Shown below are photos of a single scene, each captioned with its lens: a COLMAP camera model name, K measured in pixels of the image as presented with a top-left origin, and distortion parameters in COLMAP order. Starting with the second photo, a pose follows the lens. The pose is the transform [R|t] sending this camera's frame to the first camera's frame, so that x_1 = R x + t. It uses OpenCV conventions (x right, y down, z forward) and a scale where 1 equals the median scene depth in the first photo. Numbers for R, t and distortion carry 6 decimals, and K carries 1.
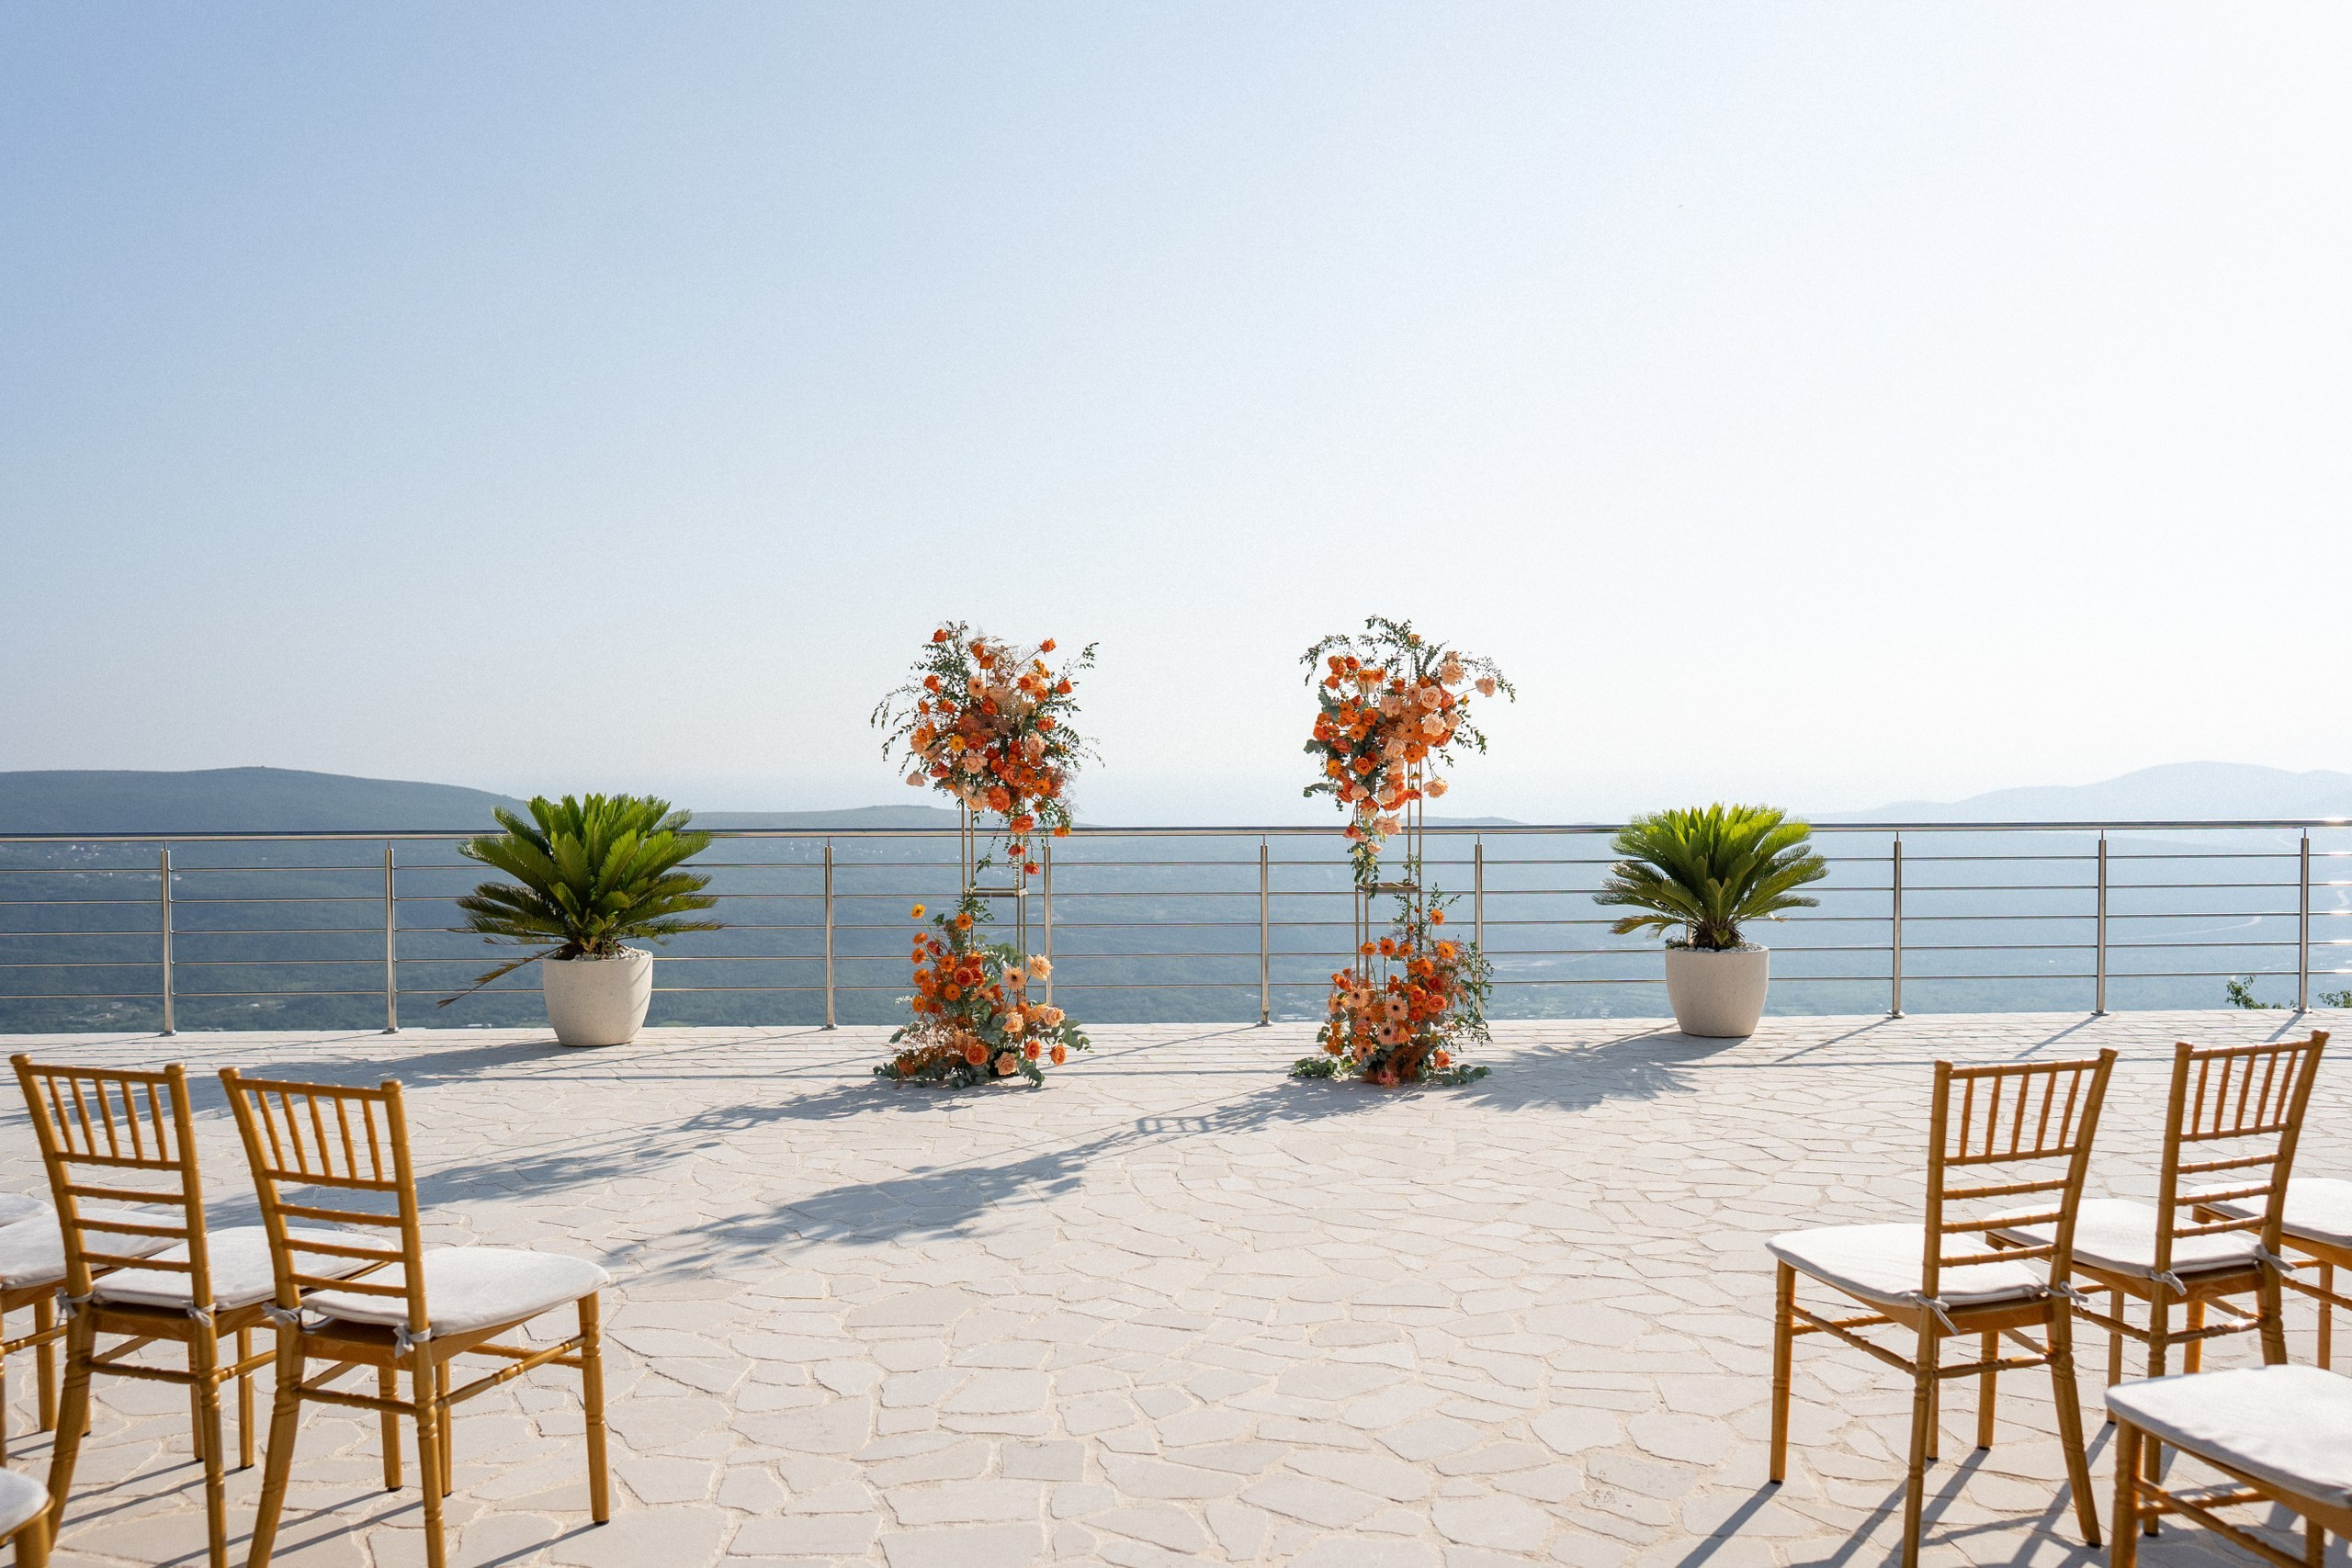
lens RADIAL K [[1840.6, 0, 1176.0], [0, 1840.6, 784.0], [0, 0, 1]] dist [-0.005659, -0.003474]
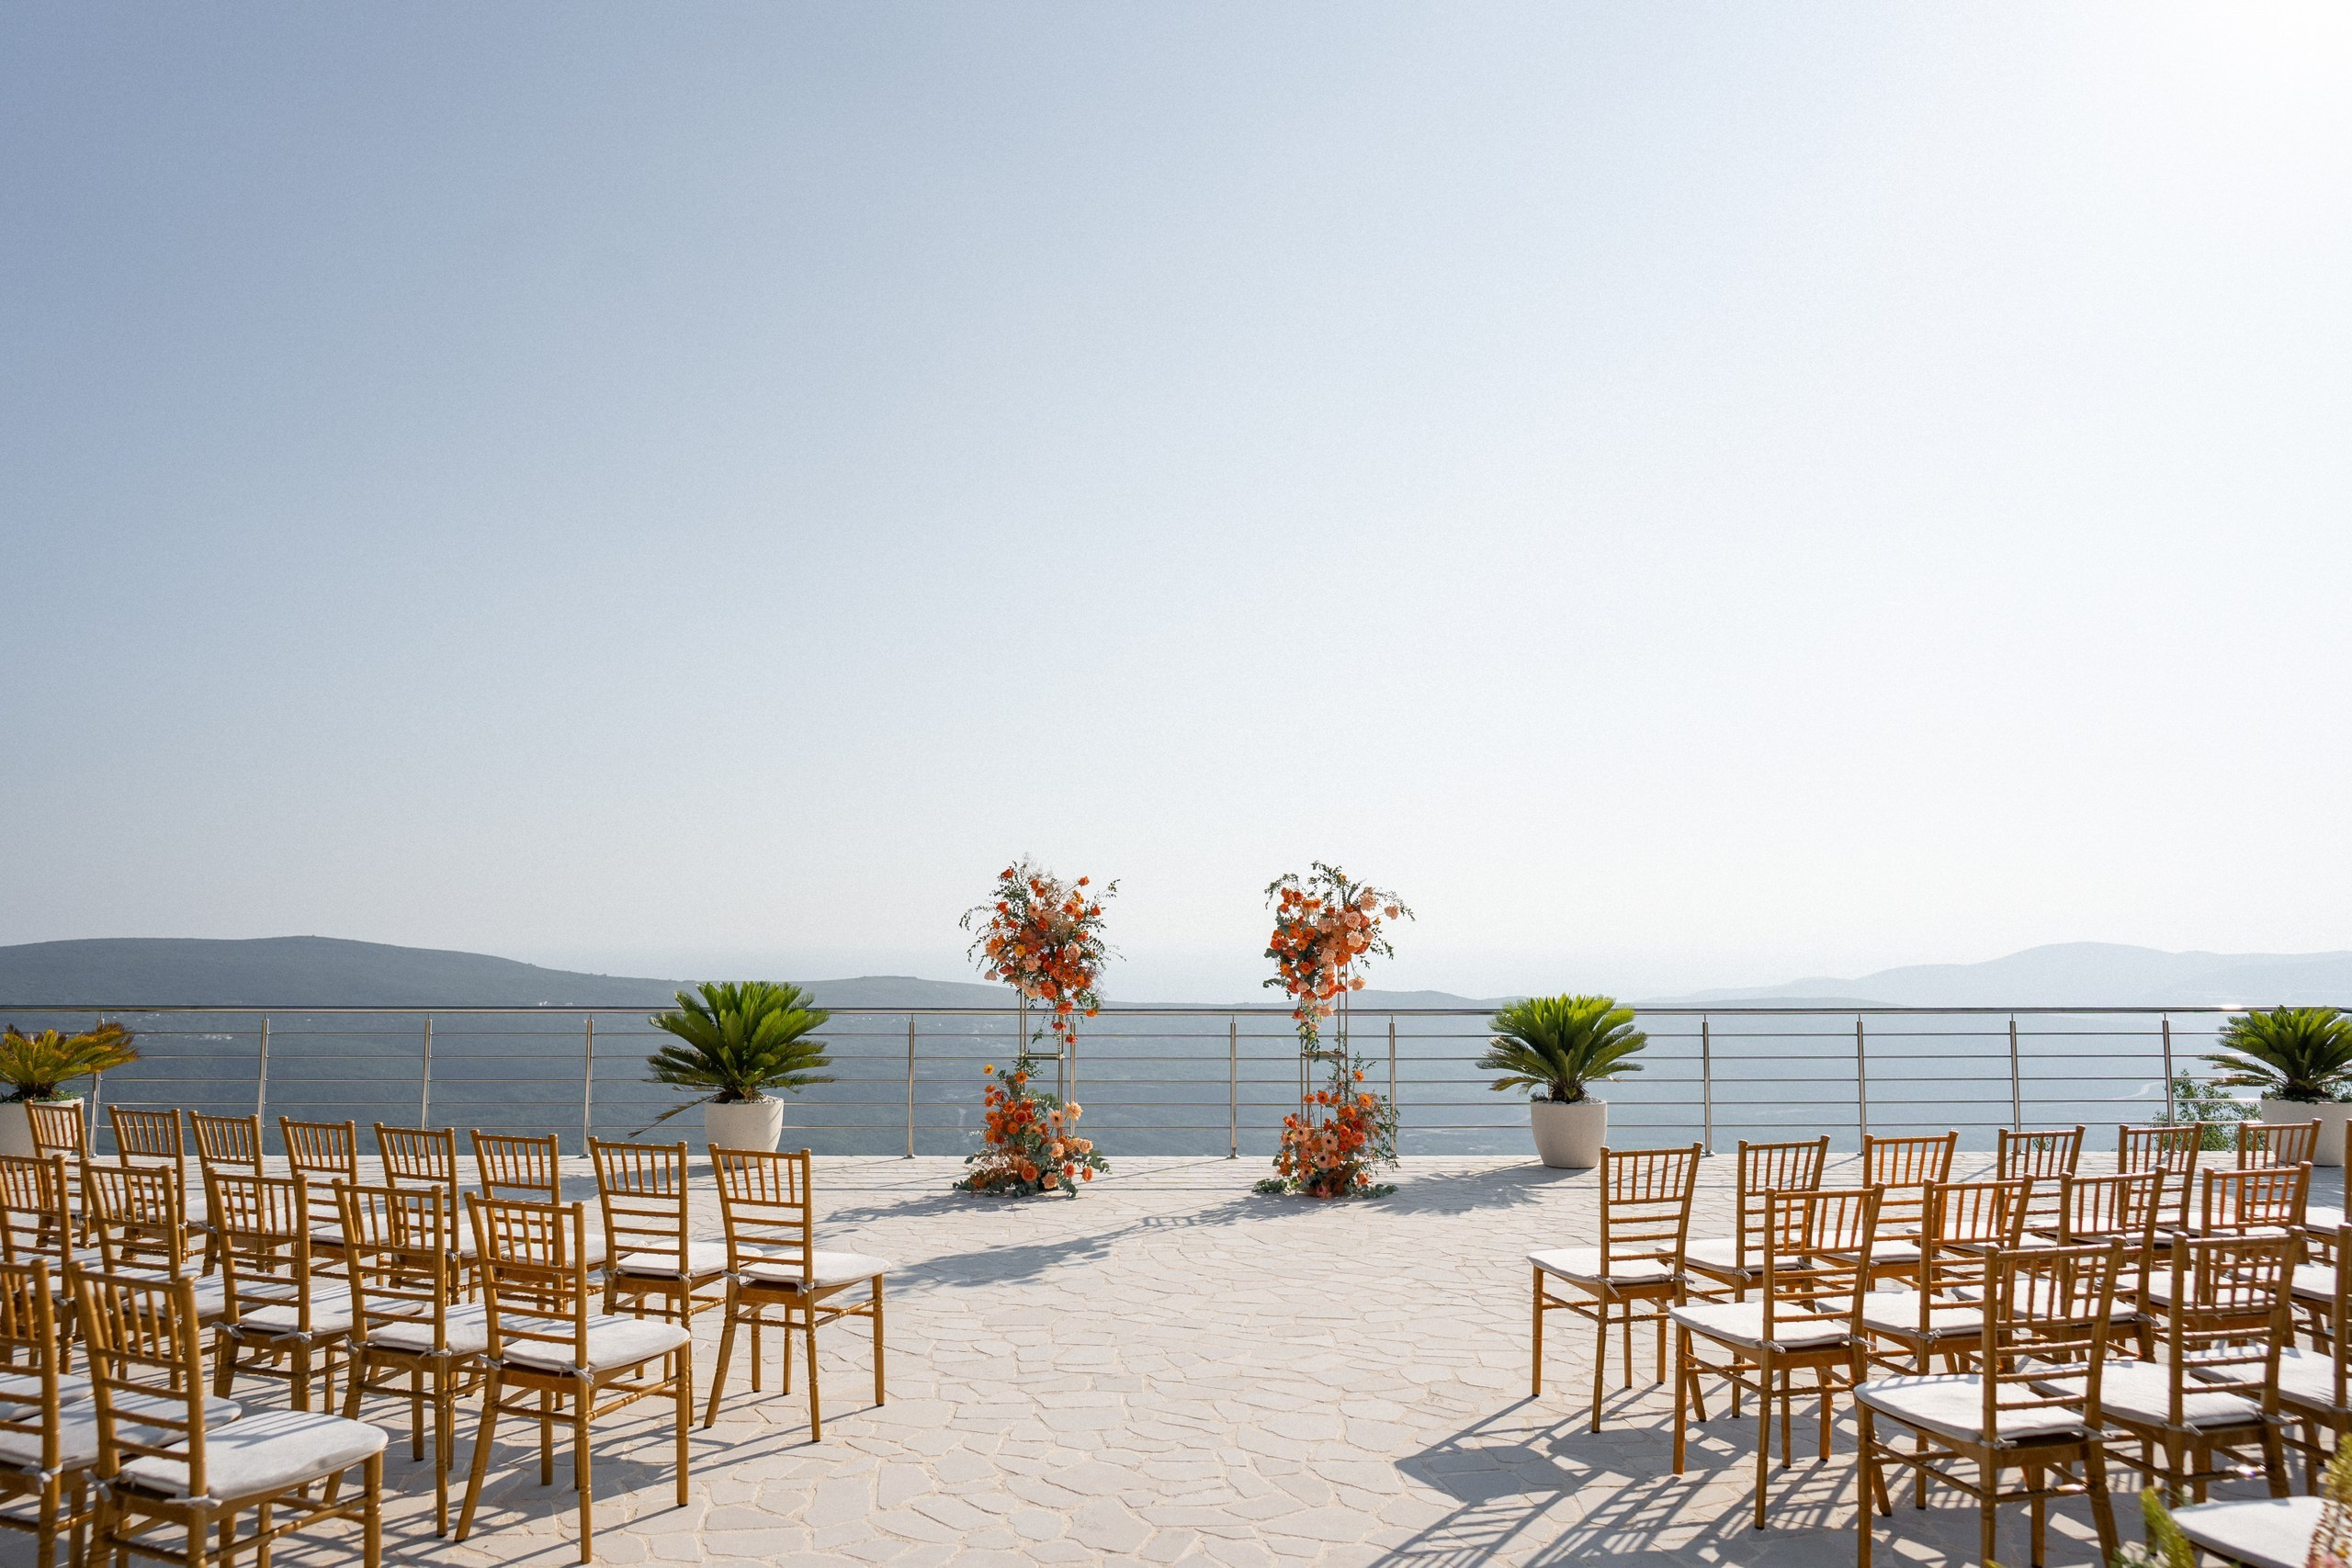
lens RADIAL K [[1690.5, 0, 1176.0], [0, 1690.5, 784.0], [0, 0, 1]] dist [-0.033438, 0.001796]
pose [[0.999727, 0.010168, 0.021014, -0.026559], [-0.007962, 0.994700, -0.102515, -0.016296], [-0.021945, 0.102319, 0.994510, -0.301702]]
